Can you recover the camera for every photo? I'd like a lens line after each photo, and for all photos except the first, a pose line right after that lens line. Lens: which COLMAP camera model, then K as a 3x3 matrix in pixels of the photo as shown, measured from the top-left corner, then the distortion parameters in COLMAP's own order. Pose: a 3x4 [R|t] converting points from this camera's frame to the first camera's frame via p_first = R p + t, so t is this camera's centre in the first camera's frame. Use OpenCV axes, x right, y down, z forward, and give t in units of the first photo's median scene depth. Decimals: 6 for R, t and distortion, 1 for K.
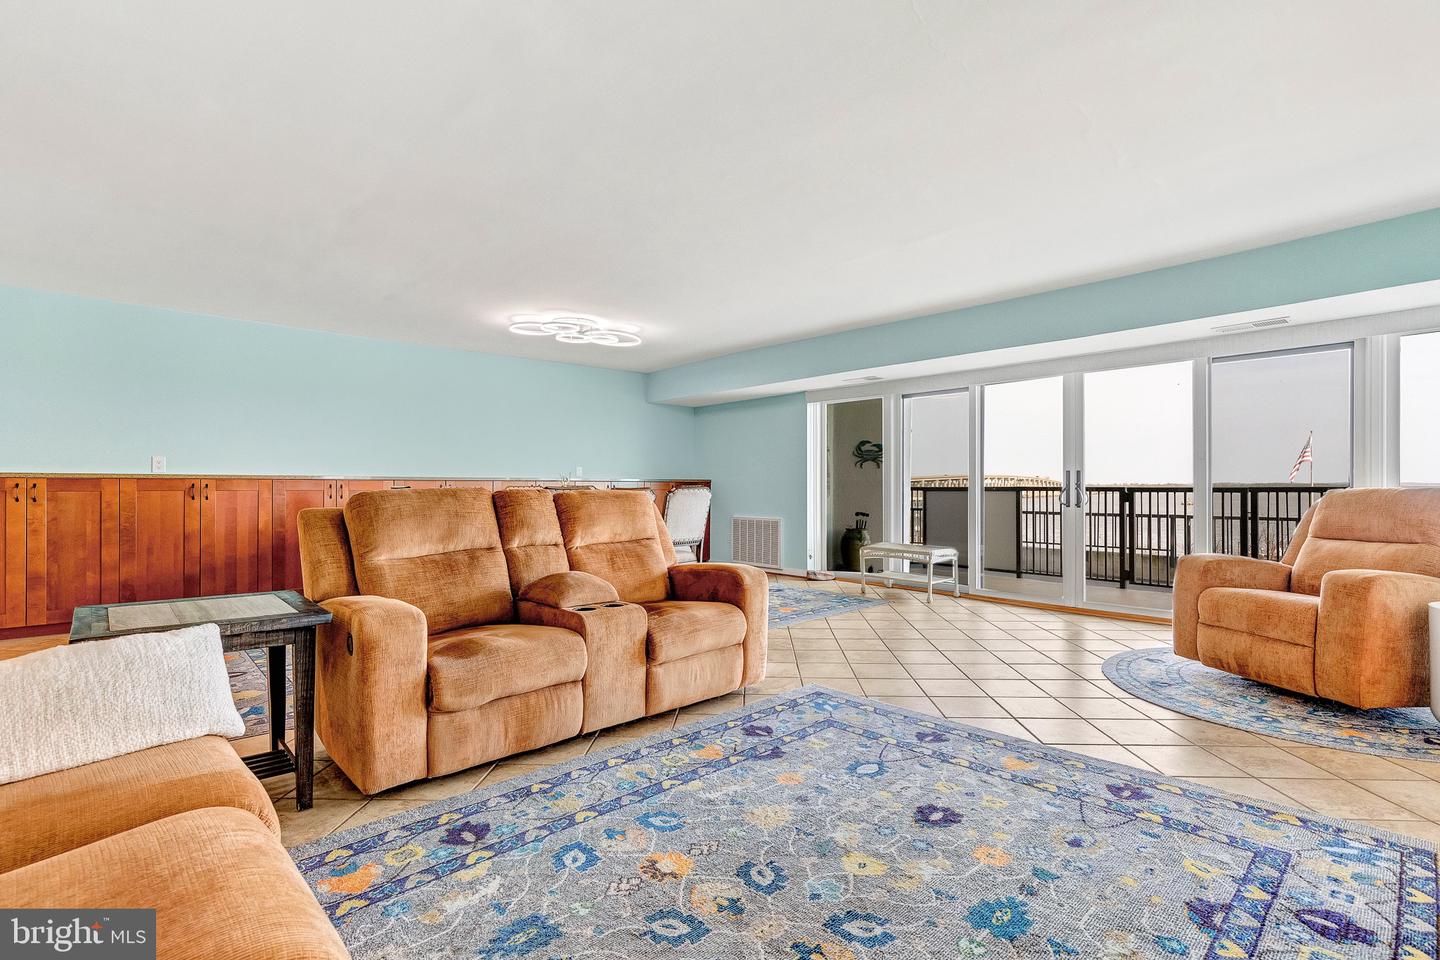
lens RADIAL K [[678.1, 0, 719.9], [0, 678.1, 487.4], [0, 0, 1]] dist [0.000943, 0.000846]
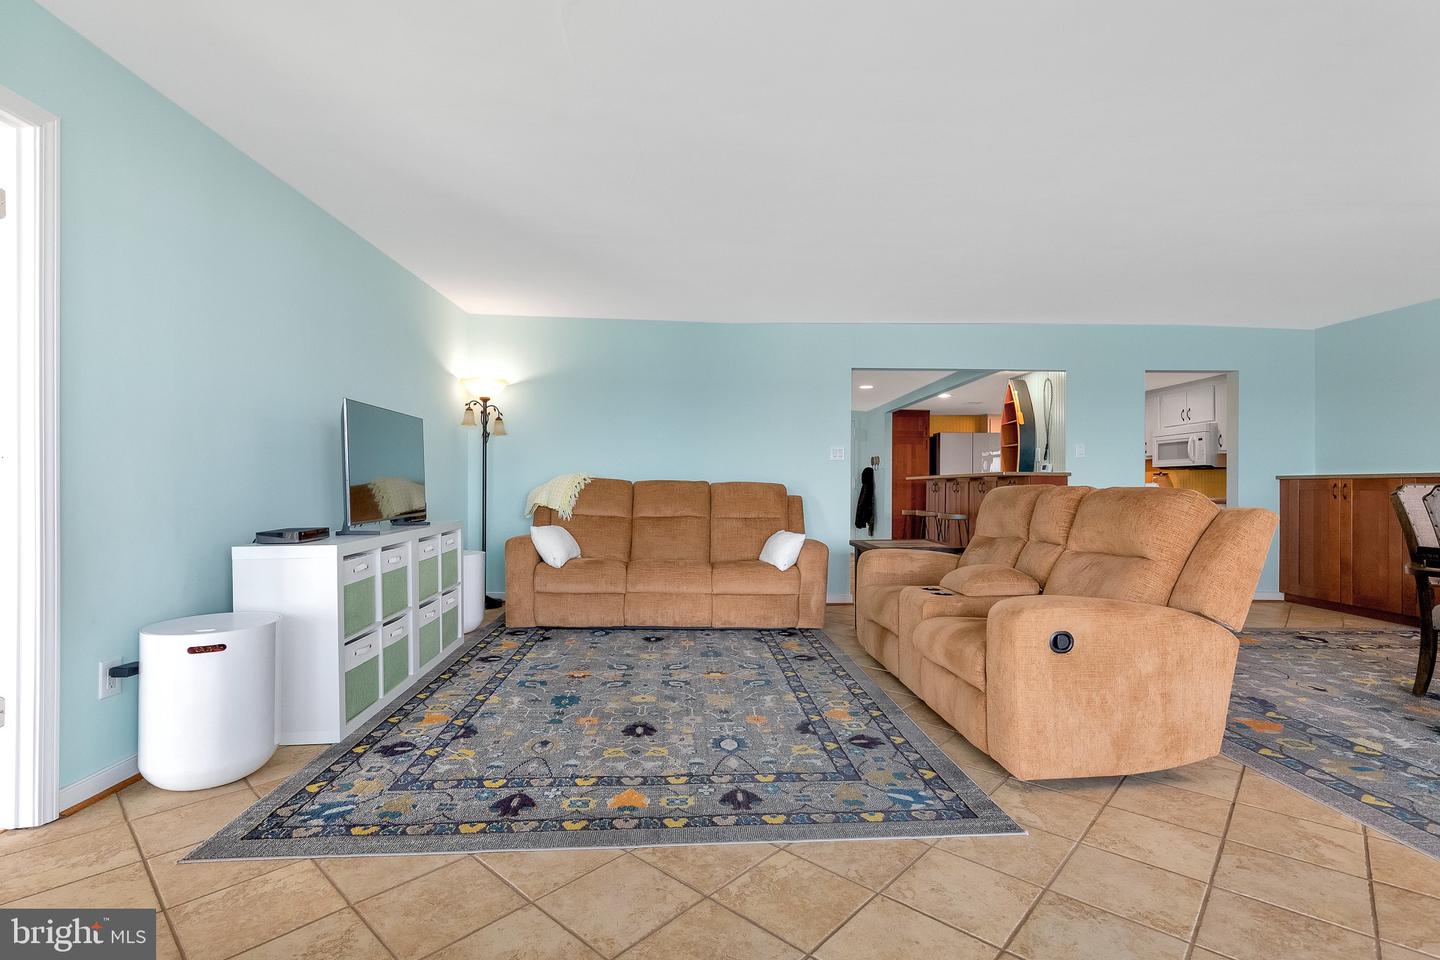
lens RADIAL K [[678.1, 0, 719.9], [0, 678.1, 487.4], [0, 0, 1]] dist [0.000943, 0.000846]
pose [[-0.647713, -0.003215, -0.761878, 1.005830], [-0.003405, 0.999993, -0.001325, 0.010403], [0.761877, 0.001736, -0.647720, 1.619679]]
